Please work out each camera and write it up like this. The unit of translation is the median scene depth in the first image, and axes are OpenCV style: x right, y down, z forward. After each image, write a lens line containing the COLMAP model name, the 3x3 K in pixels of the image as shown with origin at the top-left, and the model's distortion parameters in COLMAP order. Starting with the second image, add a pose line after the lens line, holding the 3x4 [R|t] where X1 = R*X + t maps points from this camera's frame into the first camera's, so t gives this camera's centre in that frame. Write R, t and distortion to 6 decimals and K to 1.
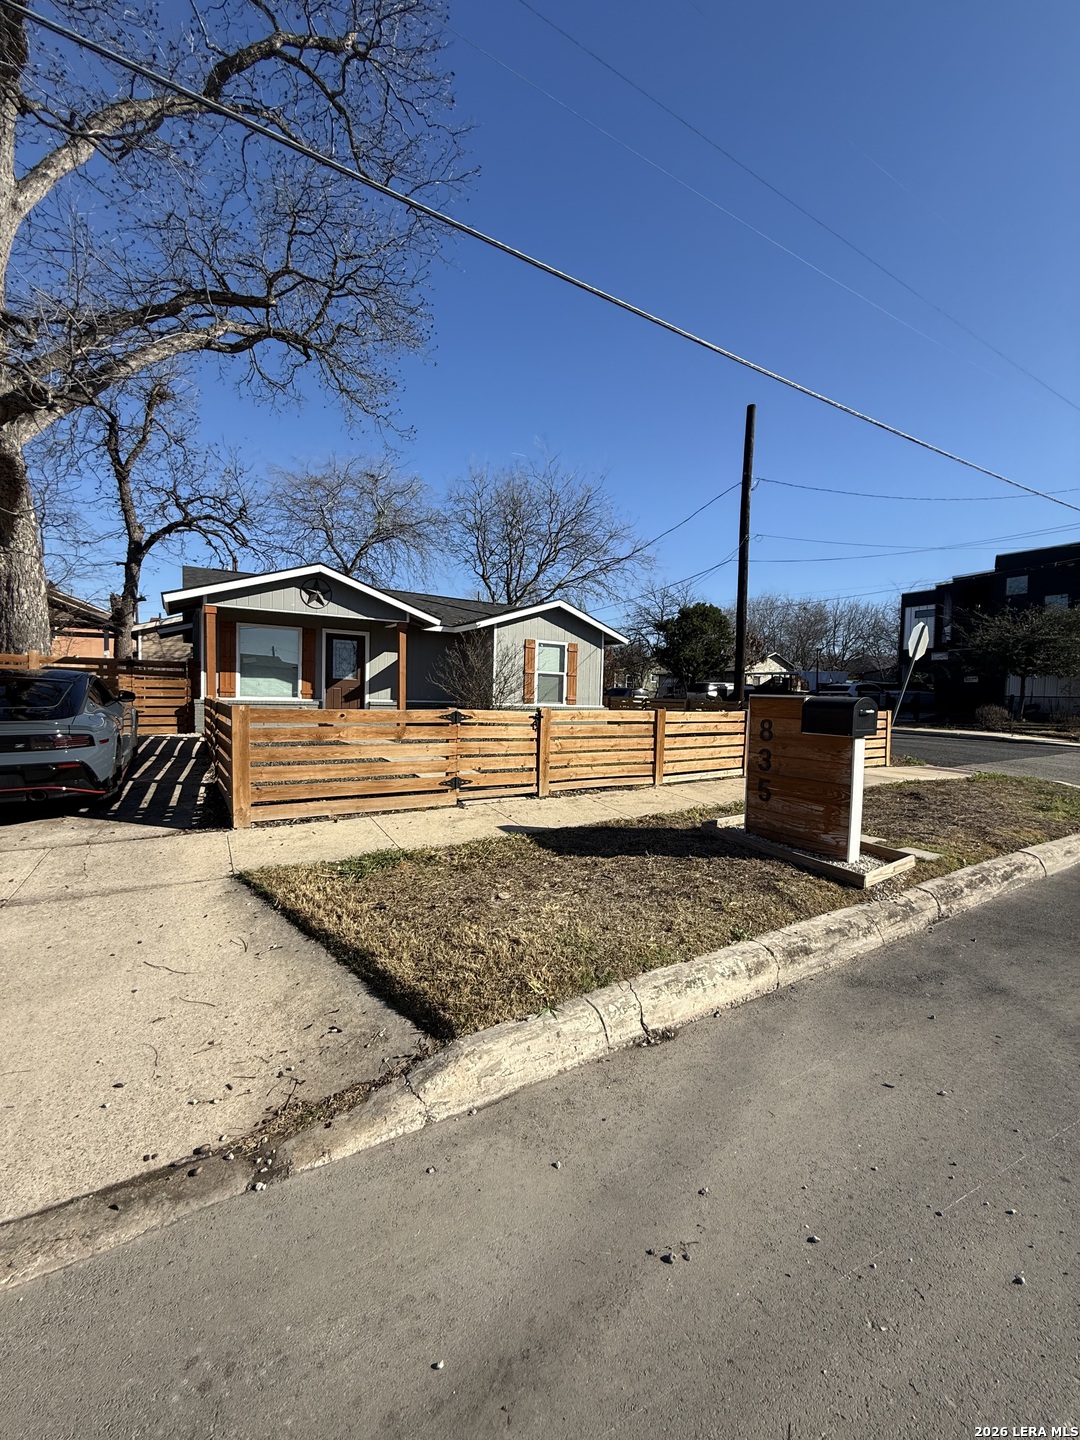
lens RADIAL K [[579.0, 0, 578.3], [0, 579.0, 722.4], [0, 0, 1]] dist [0.000039, 0.000030]
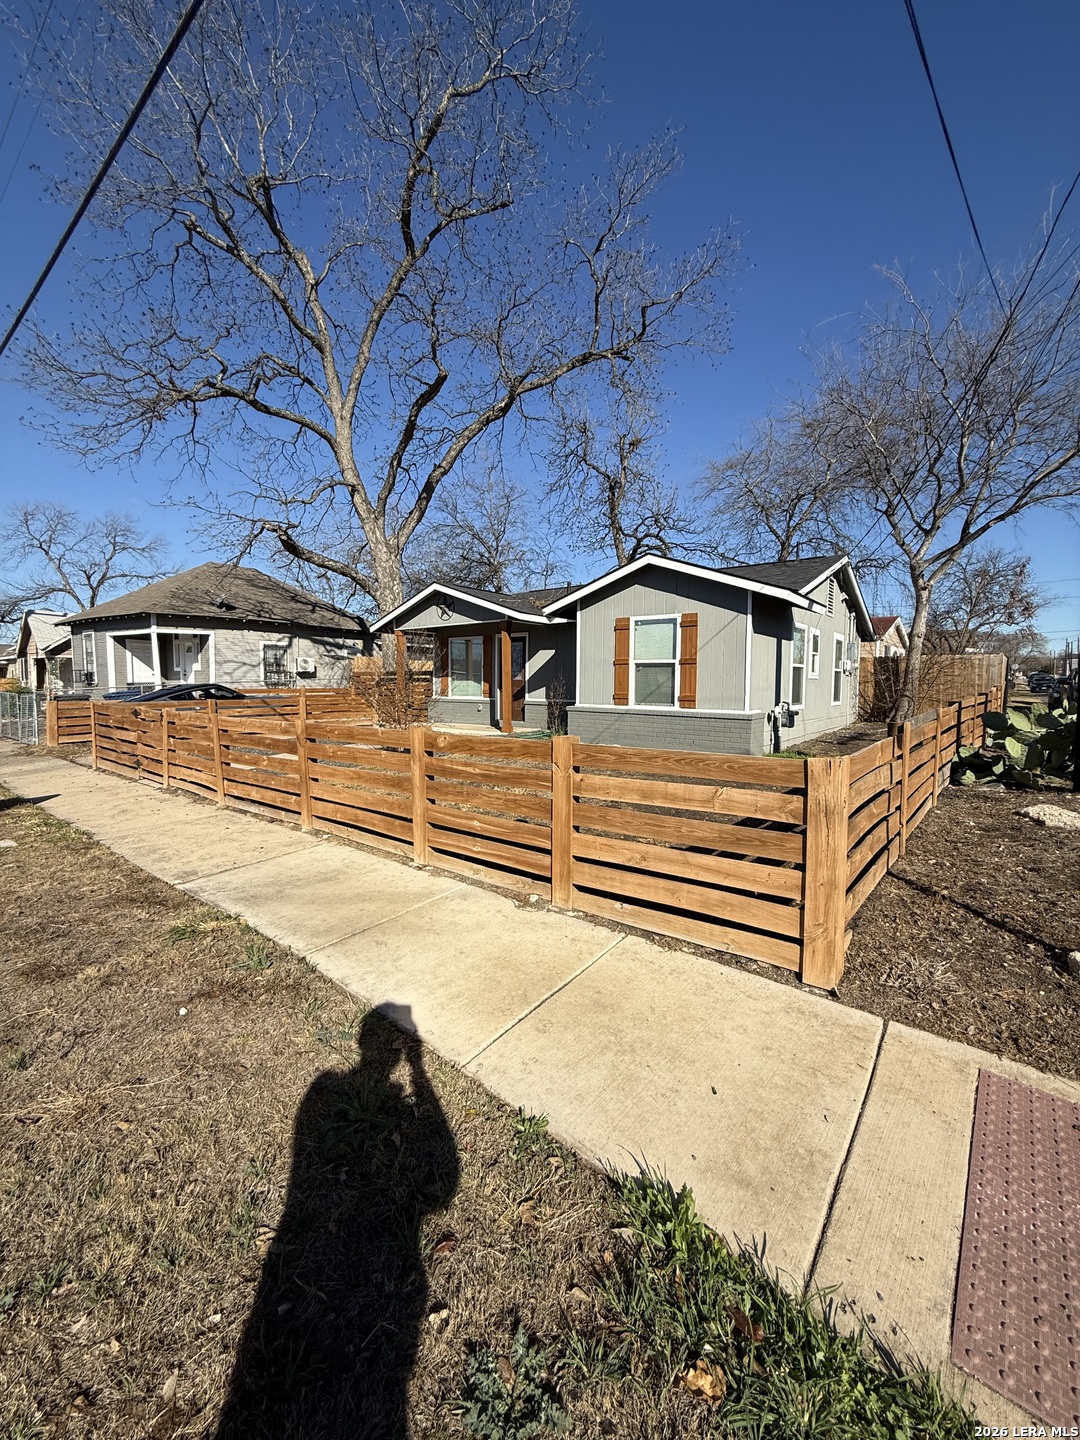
lens RADIAL K [[595.1, 0, 540.6], [0, 595.1, 722.1], [0, 0, 1]] dist [-0.000111, 0.000168]
pose [[0.284363, 0.042177, -0.957788, 0.613841], [-0.040616, 0.998665, 0.031919, -0.031105], [0.957856, 0.029825, 0.285697, 0.689067]]
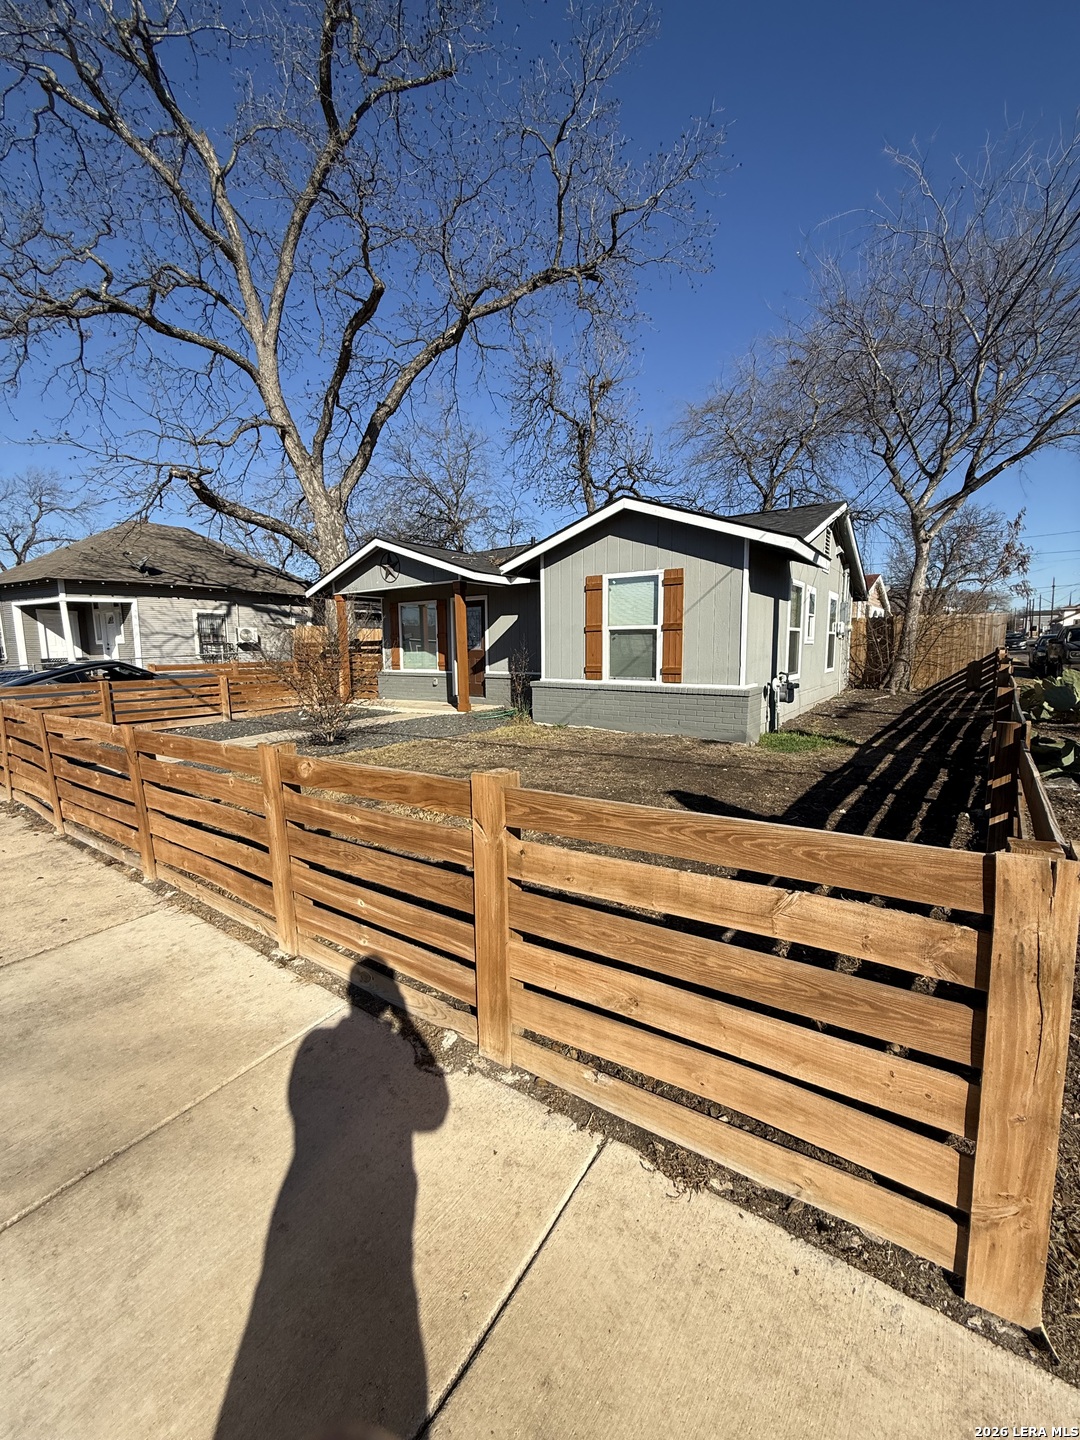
lens RADIAL K [[592.8, 0, 539.3], [0, 592.8, 724.5], [0, 0, 1]] dist [0.000626, 0.000116]
pose [[0.324349, 0.095720, -0.941082, 0.507997], [-0.022869, 0.995370, 0.093360, -0.043013], [0.945661, -0.008760, 0.325036, 0.737485]]
